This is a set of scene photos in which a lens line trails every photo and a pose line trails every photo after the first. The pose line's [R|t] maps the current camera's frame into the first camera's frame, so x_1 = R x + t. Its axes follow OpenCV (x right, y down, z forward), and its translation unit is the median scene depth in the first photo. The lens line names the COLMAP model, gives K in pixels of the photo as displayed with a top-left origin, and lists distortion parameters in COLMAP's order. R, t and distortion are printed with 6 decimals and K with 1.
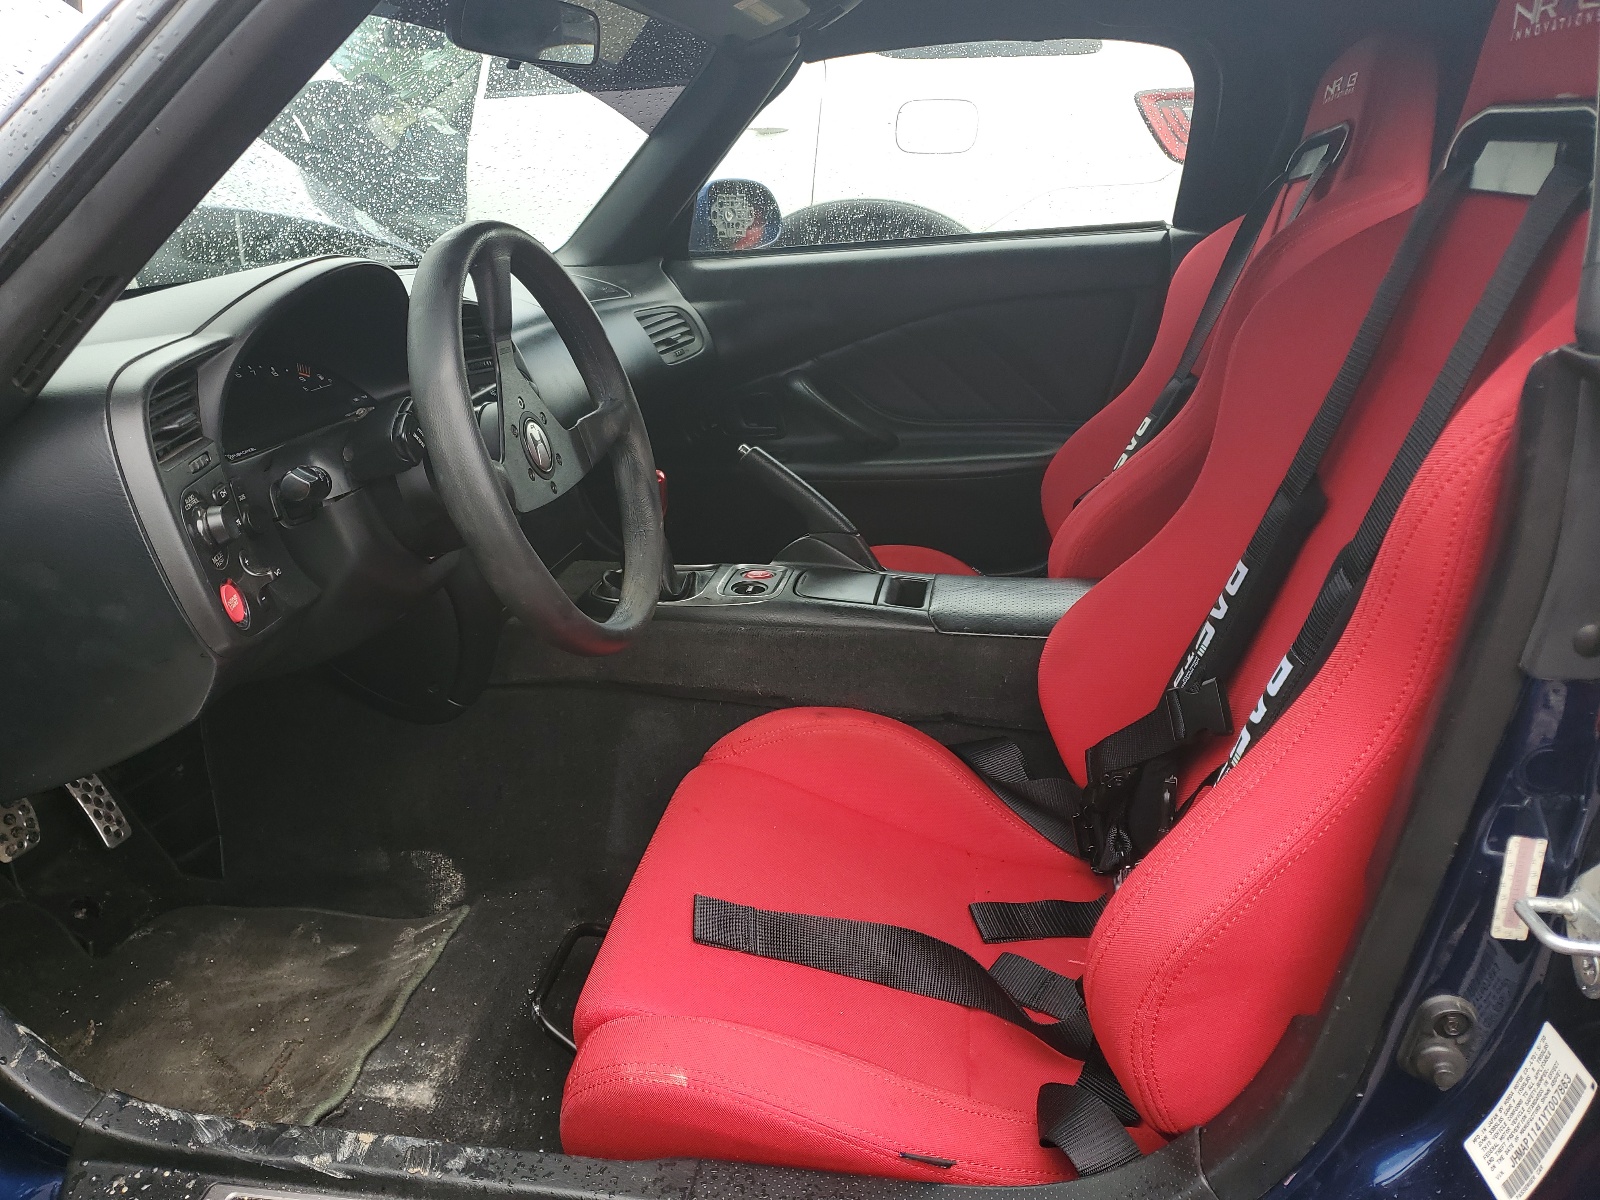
lens RADIAL K [[1200.3, 0, 800.0], [0, 1200.3, 600.0], [0, 0, 1]] dist [0.053993, 0.000835]
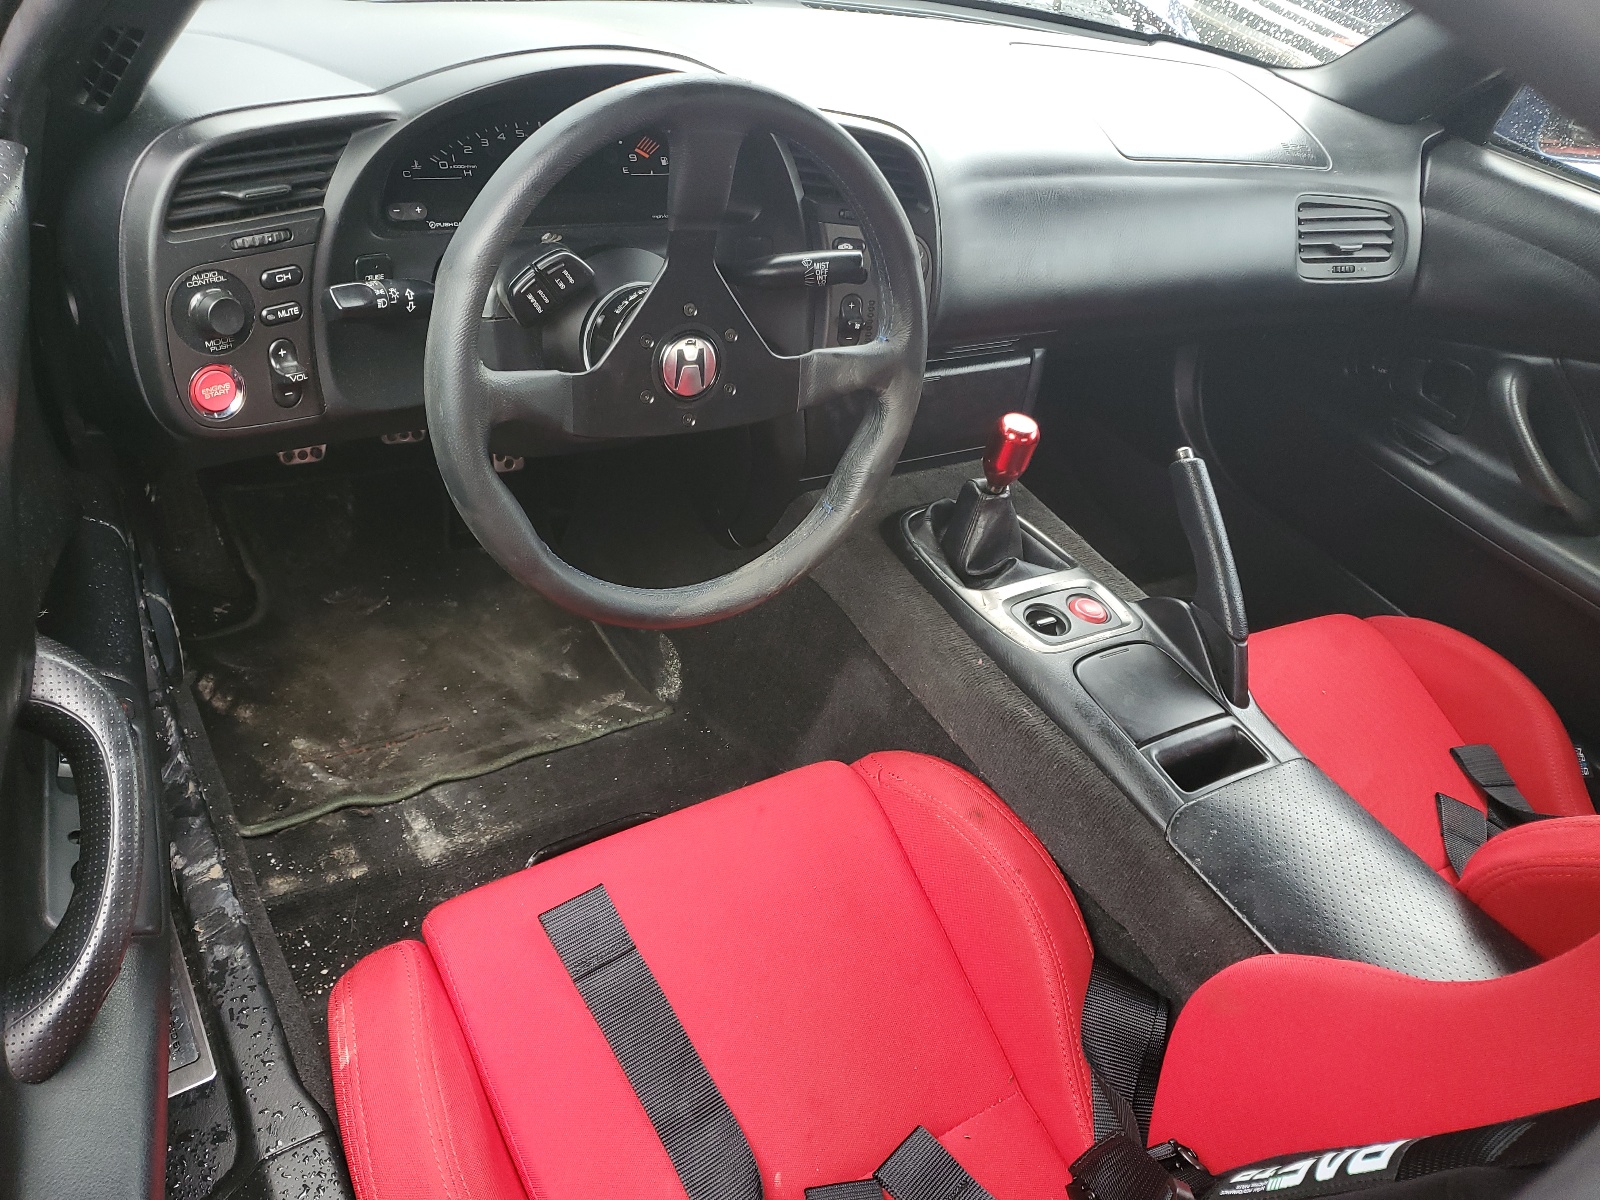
lens RADIAL K [[1242.2, 0, 800.0], [0, 1242.2, 600.0], [0, 0, 1]] dist [0.009709, 0.001086]
pose [[0.651949, 0.579503, -0.489018, 0.258341], [-0.445025, 0.814589, 0.372018, -0.268081], [0.613934, -0.024912, 0.788964, 0.301937]]
